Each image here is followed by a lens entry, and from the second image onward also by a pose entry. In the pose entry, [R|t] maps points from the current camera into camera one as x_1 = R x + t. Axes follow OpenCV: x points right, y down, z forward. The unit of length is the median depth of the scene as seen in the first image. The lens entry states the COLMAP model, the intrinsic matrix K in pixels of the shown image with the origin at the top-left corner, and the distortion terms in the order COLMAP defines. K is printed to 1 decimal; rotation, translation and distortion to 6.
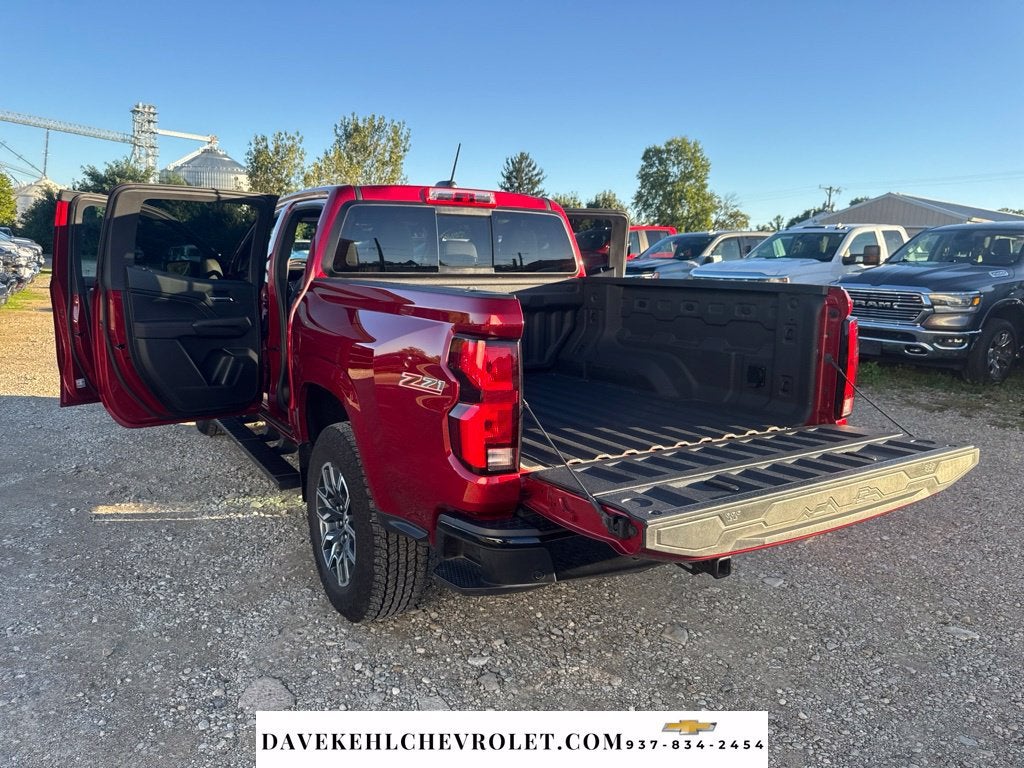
lens RADIAL K [[758.4, 0, 510.4], [0, 758.4, 380.7], [0, 0, 1]] dist [0.007762, -0.006067]
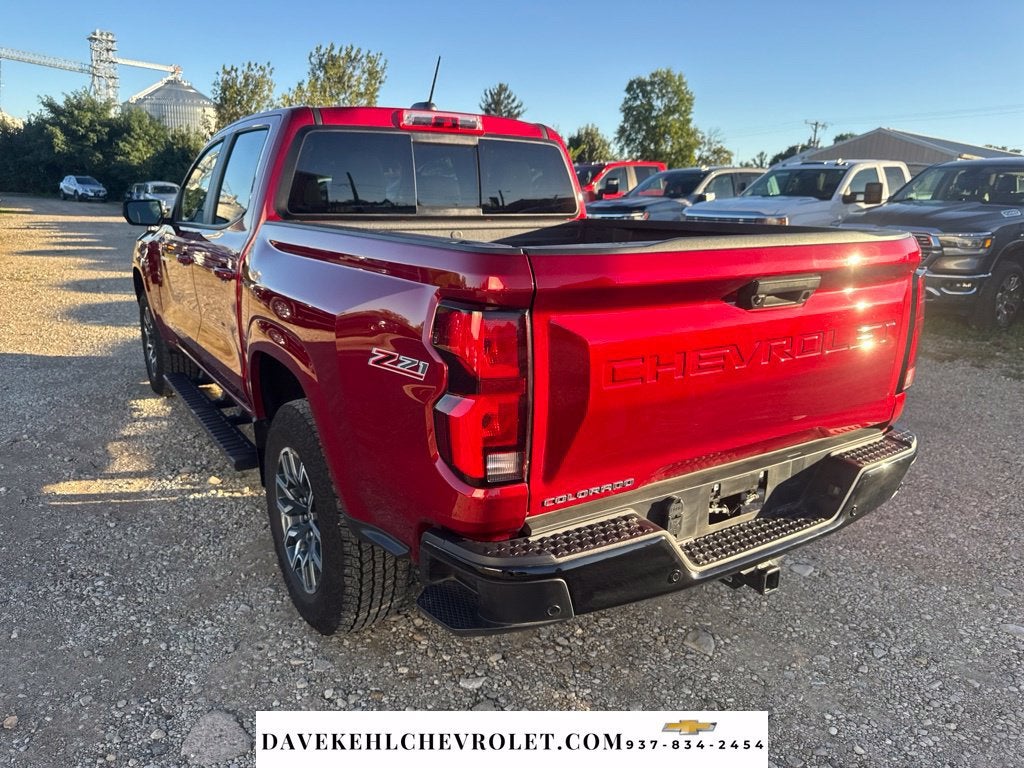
lens RADIAL K [[729.1, 0, 512.0], [0, 729.1, 384.0], [0, 0, 1]] dist [0.005282, -0.010384]
pose [[0.999400, -0.008675, 0.033520, -0.017490], [0.005547, 0.995715, 0.092309, -0.029153], [-0.034177, -0.092067, 0.995166, 0.174687]]
